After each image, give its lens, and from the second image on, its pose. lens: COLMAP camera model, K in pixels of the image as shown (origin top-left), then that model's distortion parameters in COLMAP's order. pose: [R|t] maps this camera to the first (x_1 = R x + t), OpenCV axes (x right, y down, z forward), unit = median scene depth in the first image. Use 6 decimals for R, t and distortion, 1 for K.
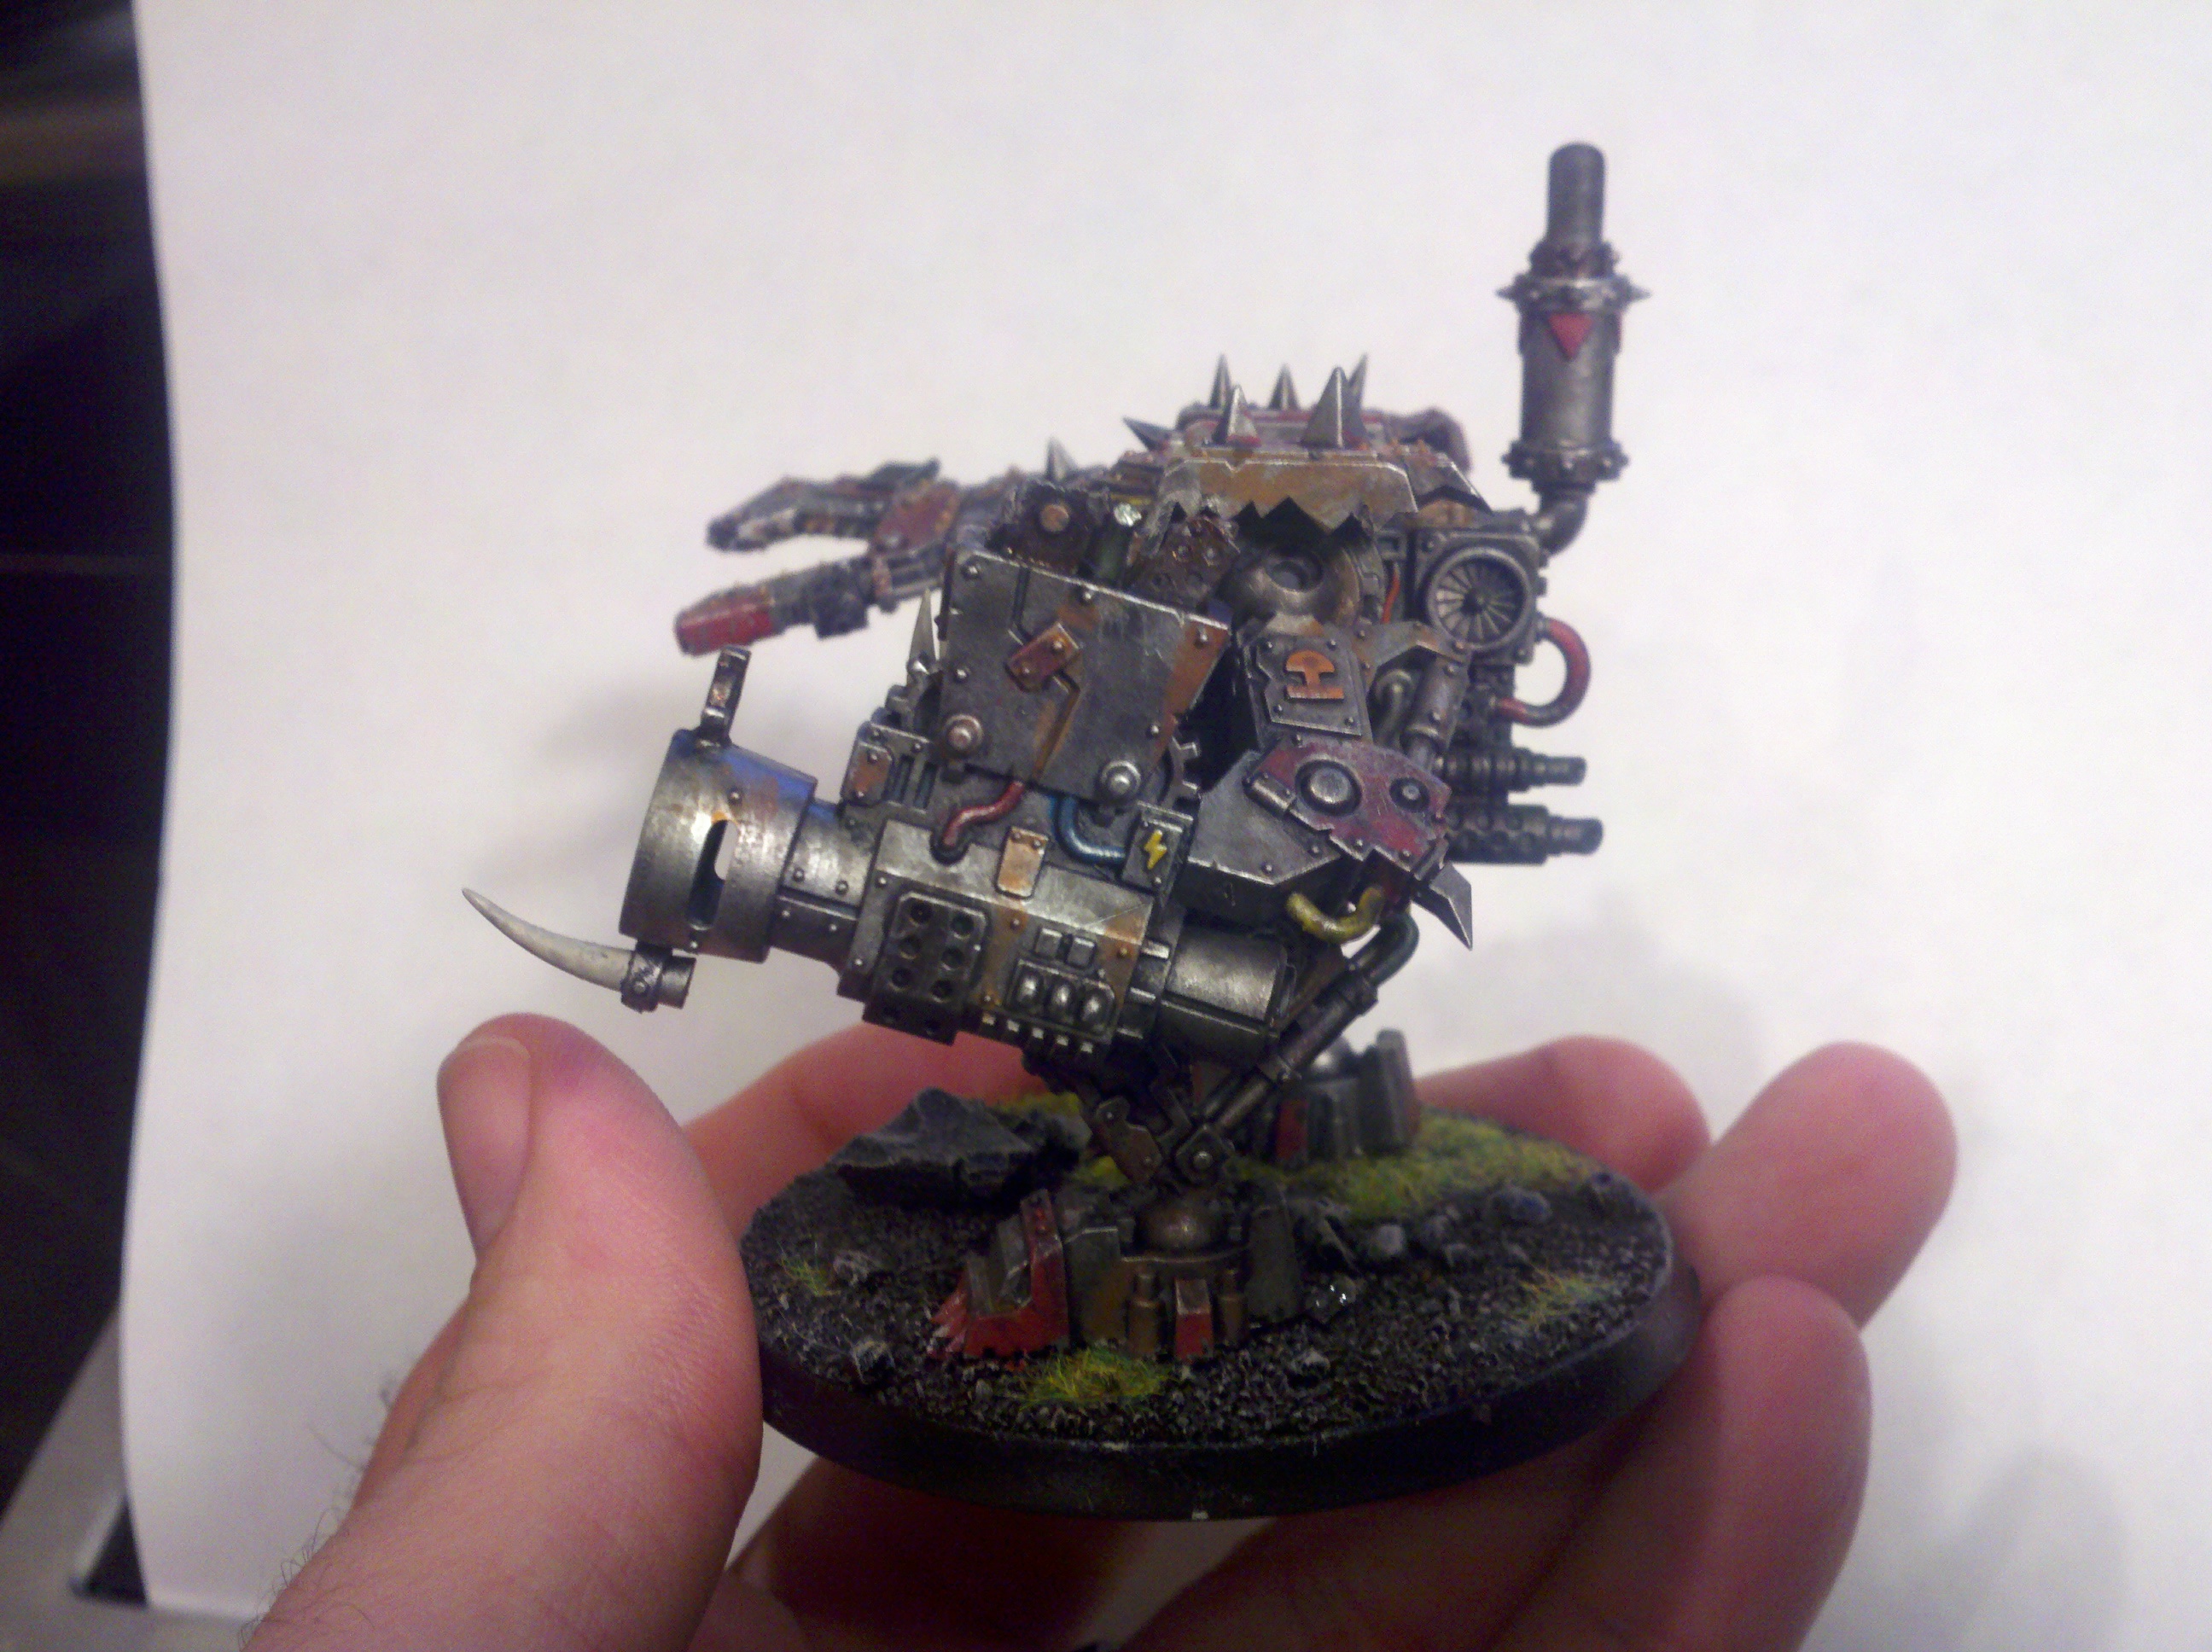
lens RADIAL K [[2438.9, 0, 1103.6], [0, 2438.9, 818.1], [0, 0, 1]] dist [0.002328, 0.000000]
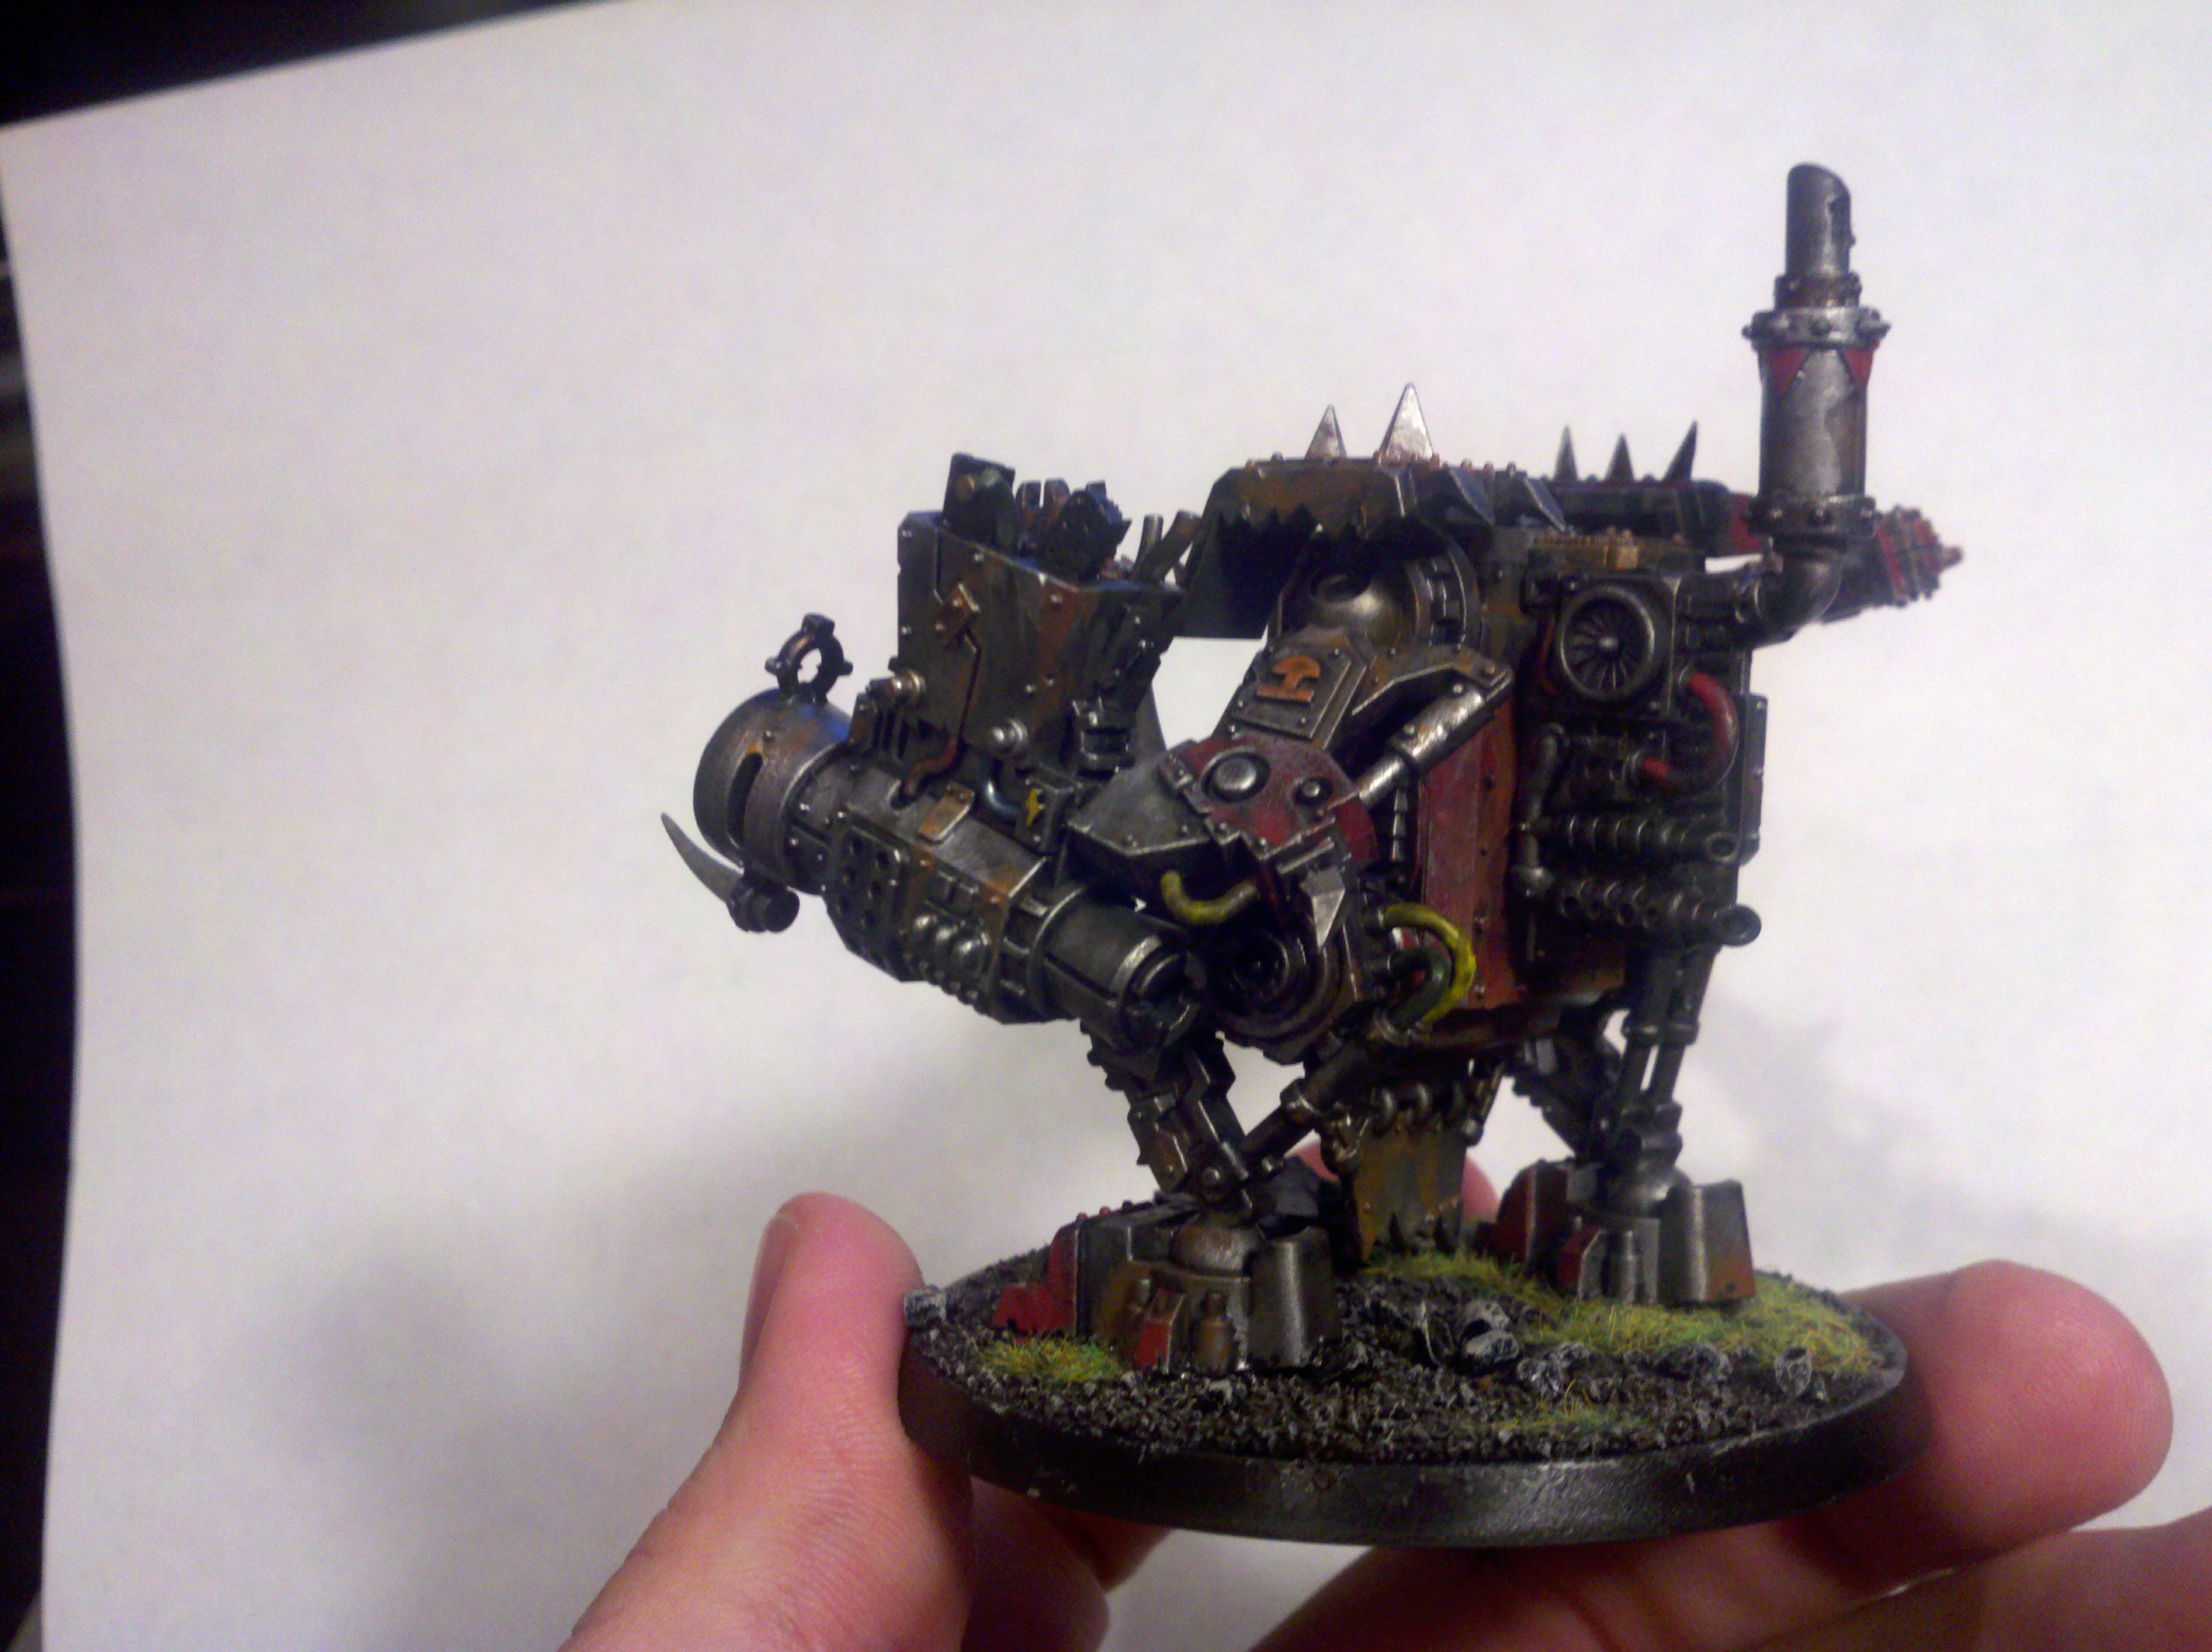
lens RADIAL K [[2438.9, 0, 1100.0], [0, 2438.9, 831.0], [0, 0, 1]] dist [0.002328, 0.000000]
pose [[0.747280, 0.076642, -0.660075, 0.713970], [-0.174341, 0.981143, -0.083451, 0.102341], [0.641231, 0.177440, 0.746550, 0.232670]]
